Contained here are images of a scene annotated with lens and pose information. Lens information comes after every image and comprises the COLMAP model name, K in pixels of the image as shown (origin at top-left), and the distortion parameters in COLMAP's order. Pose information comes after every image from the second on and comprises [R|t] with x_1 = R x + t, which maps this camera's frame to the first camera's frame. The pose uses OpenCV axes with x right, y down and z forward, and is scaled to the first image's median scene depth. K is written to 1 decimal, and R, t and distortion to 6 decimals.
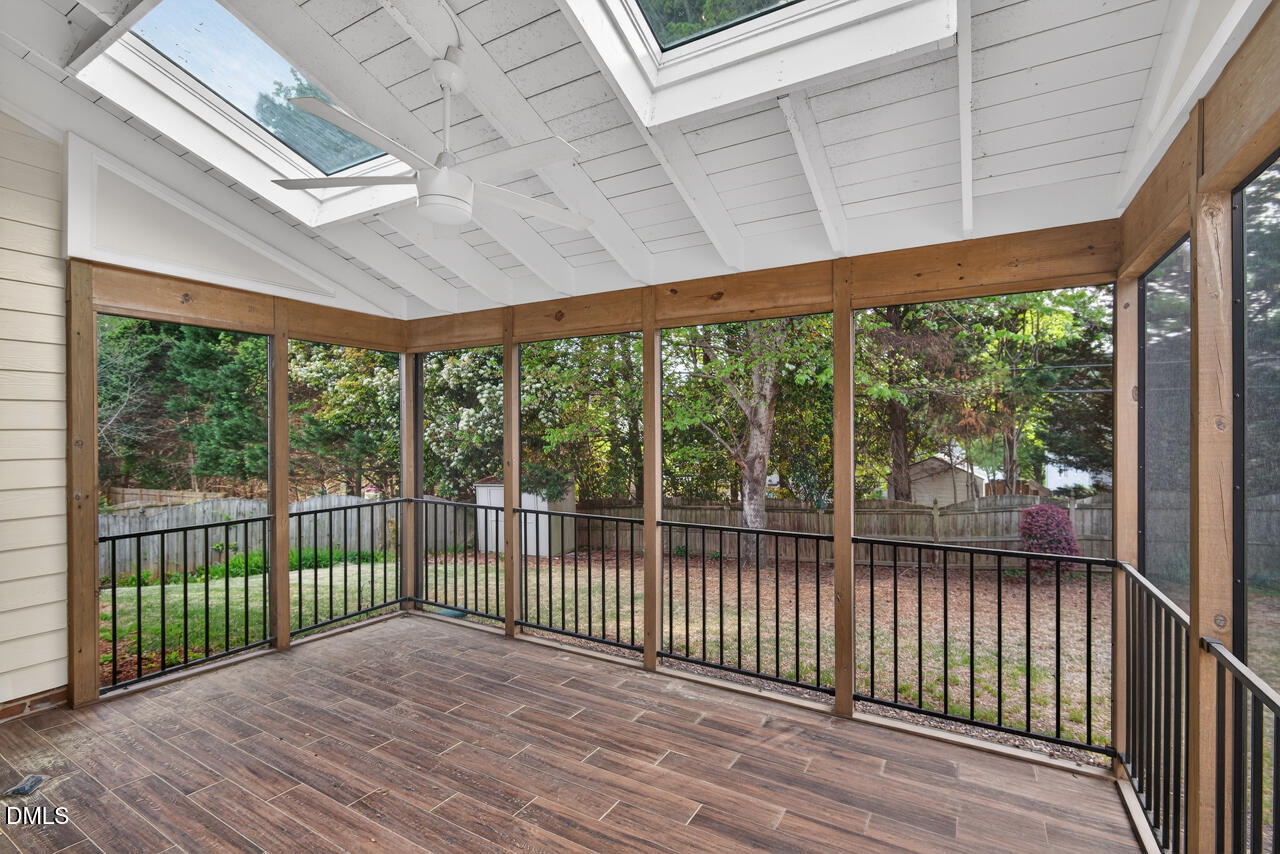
lens RADIAL K [[572.4, 0, 640.0], [0, 572.4, 427.0], [0, 0, 1]] dist [0.016104, -0.013698]
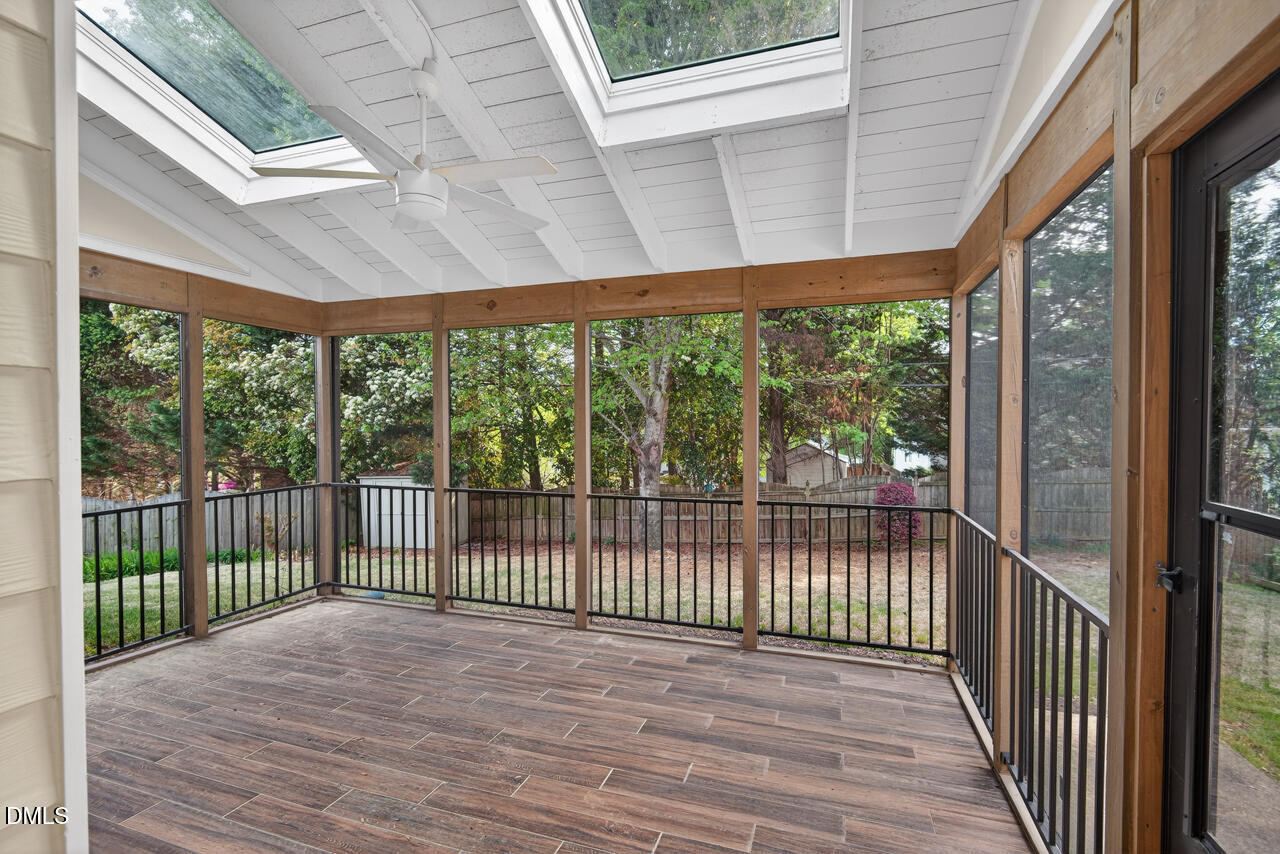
lens RADIAL K [[572.4, 0, 640.0], [0, 572.4, 427.0], [0, 0, 1]] dist [0.016104, -0.013698]
pose [[0.980541, -0.003019, 0.196290, -0.090816], [0.000106, 0.999890, 0.014852, 0.018390], [-0.196313, -0.014543, 0.980433, -0.107126]]
